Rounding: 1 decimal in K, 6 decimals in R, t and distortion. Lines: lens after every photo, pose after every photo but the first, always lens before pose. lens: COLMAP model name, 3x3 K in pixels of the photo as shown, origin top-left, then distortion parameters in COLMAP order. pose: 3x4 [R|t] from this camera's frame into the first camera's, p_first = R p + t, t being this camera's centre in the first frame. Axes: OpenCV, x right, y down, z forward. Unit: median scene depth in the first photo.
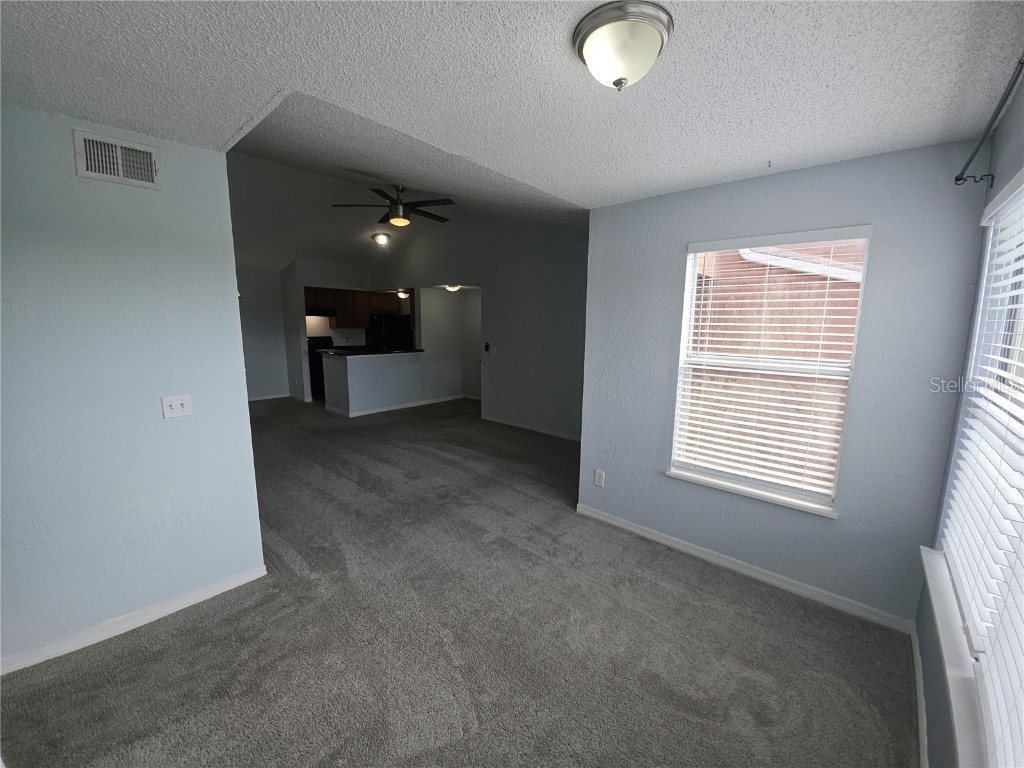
lens RADIAL K [[407.4, 0, 519.9], [0, 407.4, 384.3], [0, 0, 1]] dist [-0.000170, -0.011296]
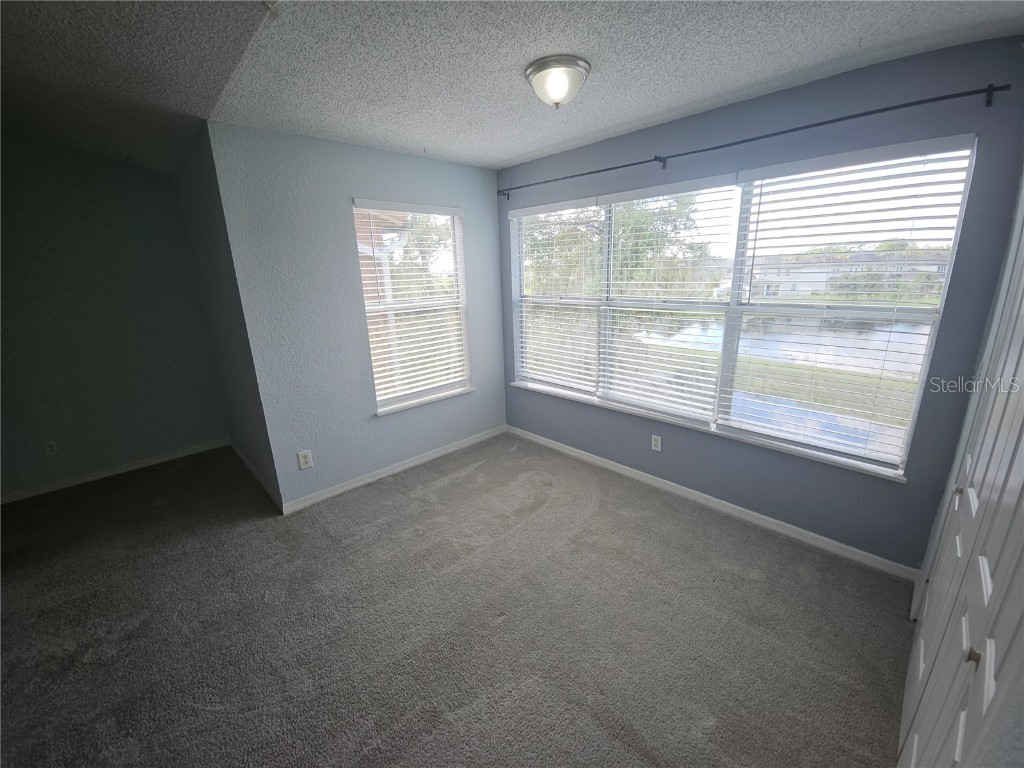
lens RADIAL K [[407.4, 0, 519.9], [0, 407.4, 384.3], [0, 0, 1]] dist [-0.000170, -0.011296]
pose [[0.071994, -0.281181, 0.956950, -0.455514], [0.176153, 0.947943, 0.265282, -0.059015], [-0.981726, 0.149471, 0.117777, 0.343075]]
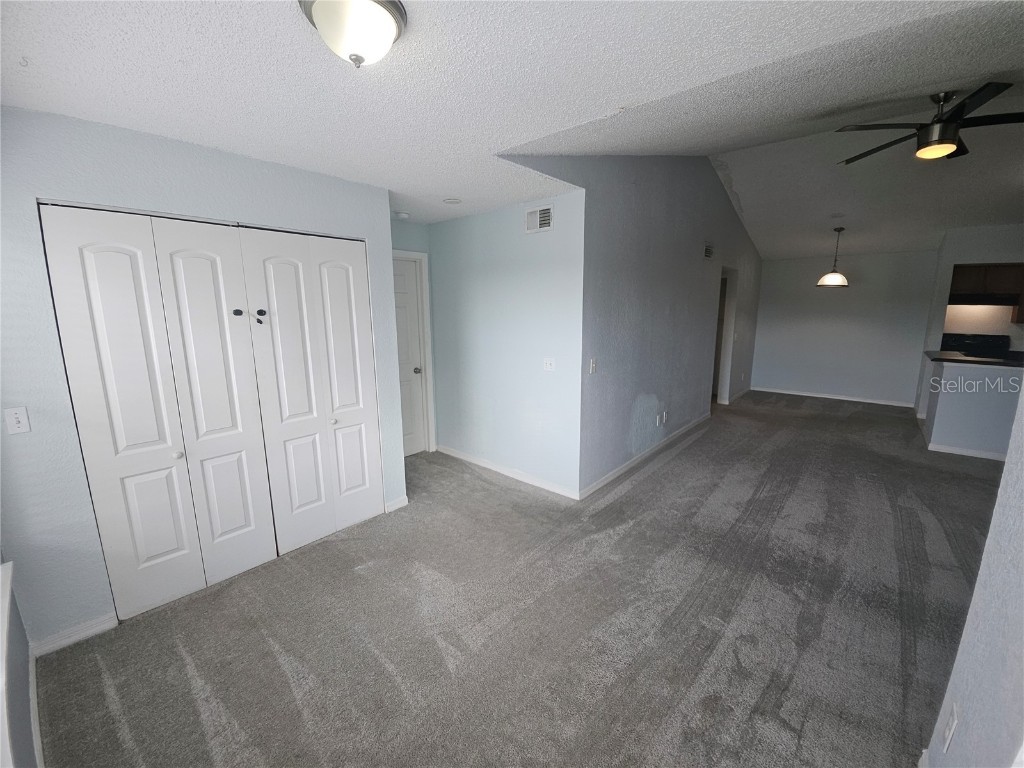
lens RADIAL K [[407.4, 0, 519.9], [0, 407.4, 384.3], [0, 0, 1]] dist [-0.000170, -0.011296]
pose [[0.000896, 0.168132, -0.985764, 0.401493], [-0.148076, 0.974920, 0.166148, -0.063759], [0.988976, 0.145819, 0.025770, 0.447933]]
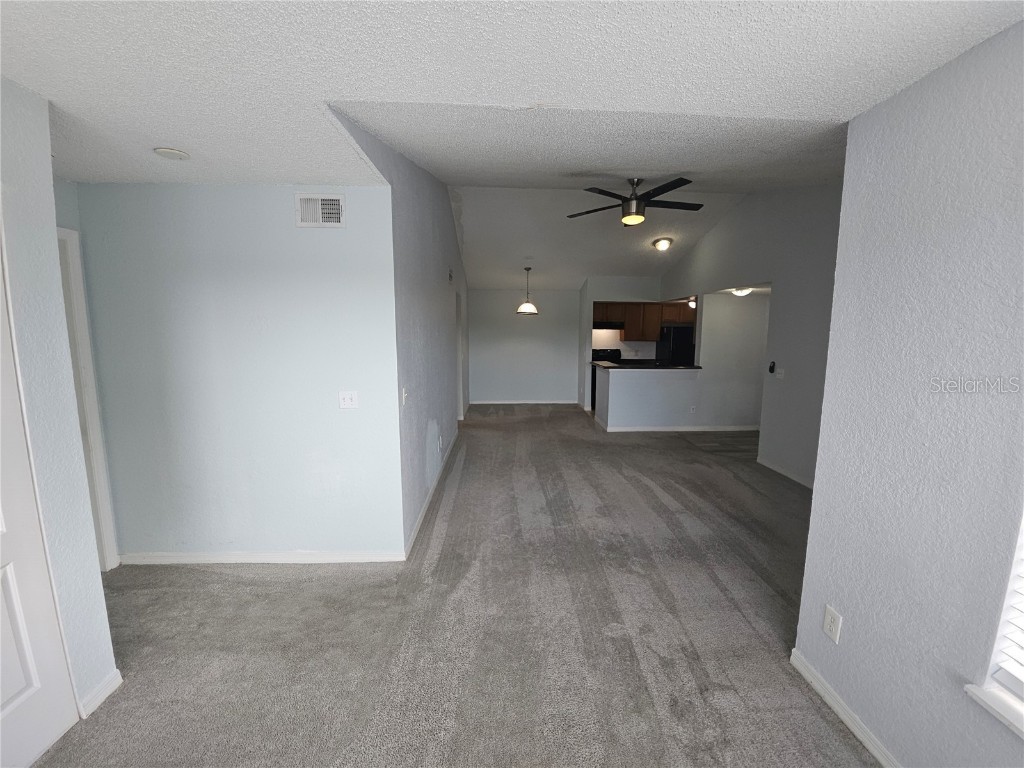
lens RADIAL K [[407.4, 0, 519.9], [0, 407.4, 384.3], [0, 0, 1]] dist [-0.000170, -0.011296]
pose [[0.691783, 0.082872, -0.717334, 0.214768], [-0.107273, 0.994164, 0.011402, -0.033398], [0.714093, 0.069063, 0.696636, 0.263019]]
